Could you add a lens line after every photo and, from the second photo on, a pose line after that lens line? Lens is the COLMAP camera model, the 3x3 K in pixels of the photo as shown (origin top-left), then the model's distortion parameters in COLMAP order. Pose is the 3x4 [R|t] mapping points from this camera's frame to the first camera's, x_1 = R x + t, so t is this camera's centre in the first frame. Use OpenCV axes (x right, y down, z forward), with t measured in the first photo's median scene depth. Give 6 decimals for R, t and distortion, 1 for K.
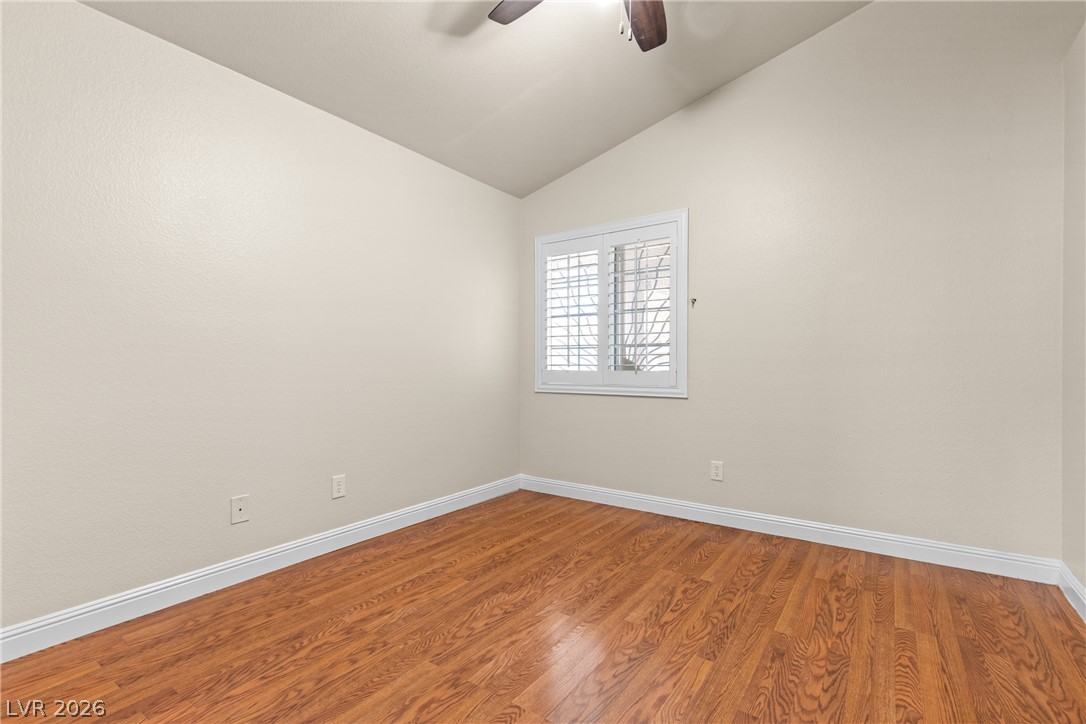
lens RADIAL K [[492.6, 0, 547.3], [0, 492.6, 359.7], [0, 0, 1]] dist [0.013834, -0.001385]
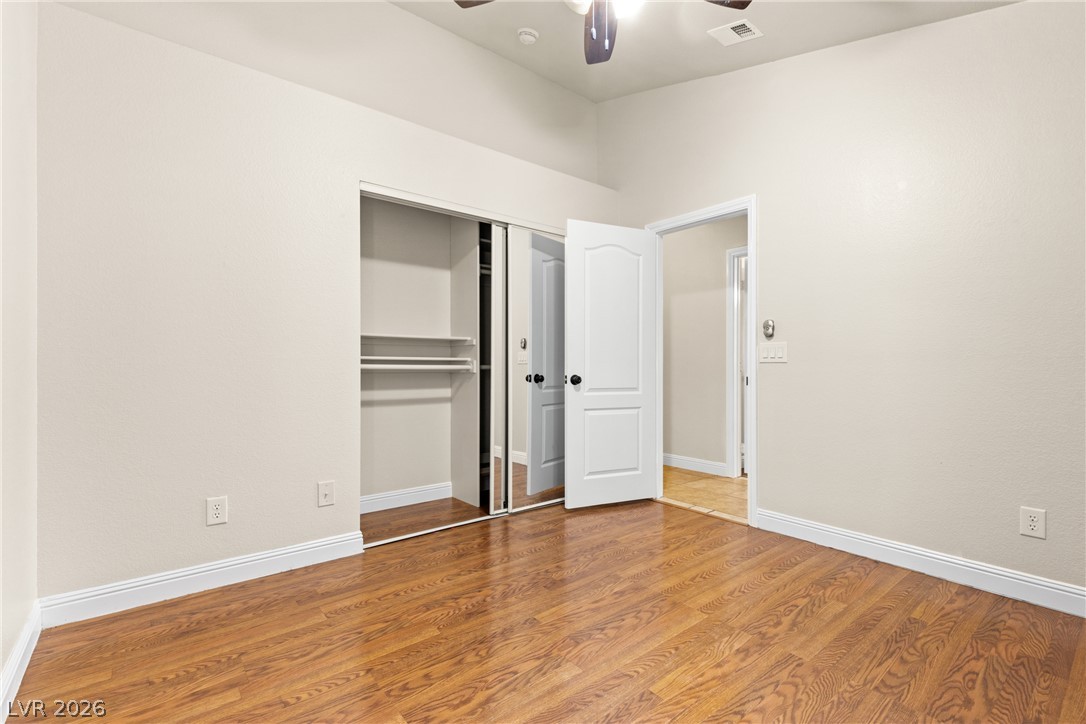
lens RADIAL K [[492.6, 0, 547.0], [0, 492.6, 364.0], [0, 0, 1]] dist [0.013834, -0.001385]
pose [[-0.962484, 0.001281, 0.271334, -0.009427], [-0.003606, 0.999840, -0.017514, 0.022851], [-0.271313, -0.017835, -0.962326, 1.487879]]
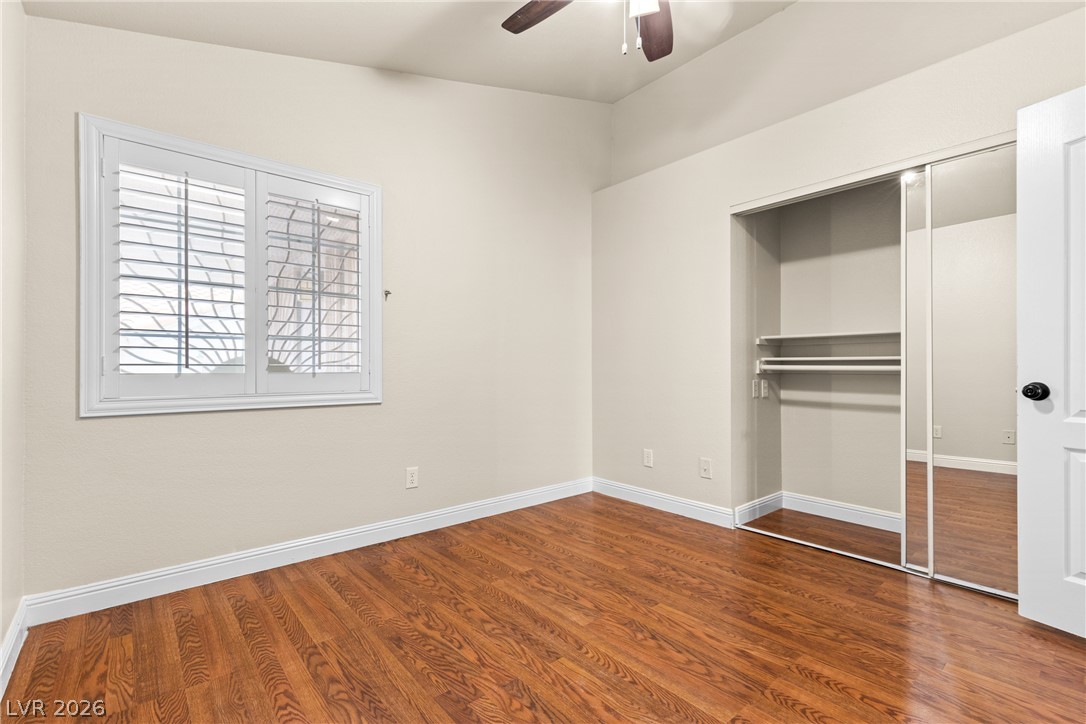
lens RADIAL K [[492.6, 0, 549.8], [0, 492.6, 362.0], [0, 0, 1]] dist [0.013834, -0.001385]
pose [[0.252308, 0.008600, 0.967609, -0.659977], [-0.011437, 0.999917, -0.005905, 0.009827], [-0.967579, -0.009577, 0.252386, 0.672046]]
